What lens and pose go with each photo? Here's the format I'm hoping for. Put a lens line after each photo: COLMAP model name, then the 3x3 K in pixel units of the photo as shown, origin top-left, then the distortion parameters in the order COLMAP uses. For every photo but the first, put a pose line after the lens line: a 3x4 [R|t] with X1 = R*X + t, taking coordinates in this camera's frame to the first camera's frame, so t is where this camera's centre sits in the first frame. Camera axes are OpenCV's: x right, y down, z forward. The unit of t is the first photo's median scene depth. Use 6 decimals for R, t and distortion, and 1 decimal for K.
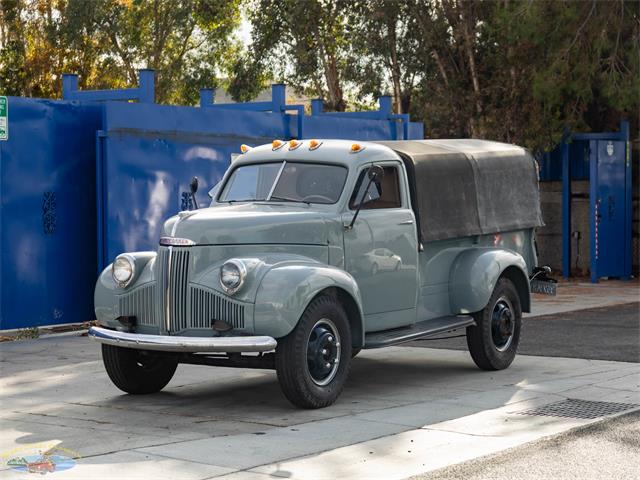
lens RADIAL K [[1661.8, 0, 319.4], [0, 1661.8, 239.8], [0, 0, 1]] dist [0.004781, 0.000000]
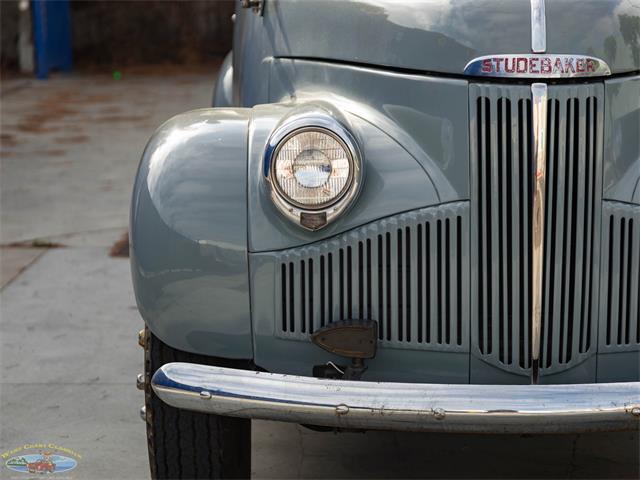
lens RADIAL K [[1999.9, 0, 321.1], [0, 1999.9, 242.6], [0, 0, 1]] dist [-0.000548, 0.000000]
pose [[0.858068, -0.091529, 0.505313, -0.277597], [0.030026, 0.991247, 0.128559, -0.013728], [-0.512657, -0.095140, 0.853306, 0.644918]]
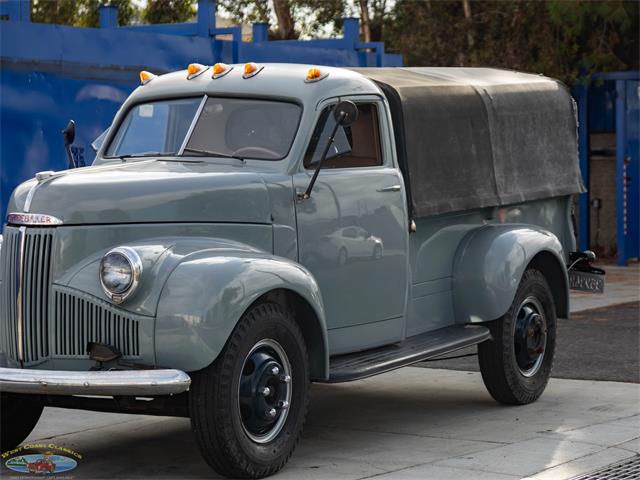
lens RADIAL K [[1926.8, 0, 322.3], [0, 1926.8, 235.0], [0, 0, 1]] dist [0.046732, 0.000000]
pose [[0.999611, -0.004760, 0.027482, 0.003970], [0.004390, 0.999899, 0.013510, -0.002273], [-0.027543, -0.013384, 0.999531, 0.236931]]
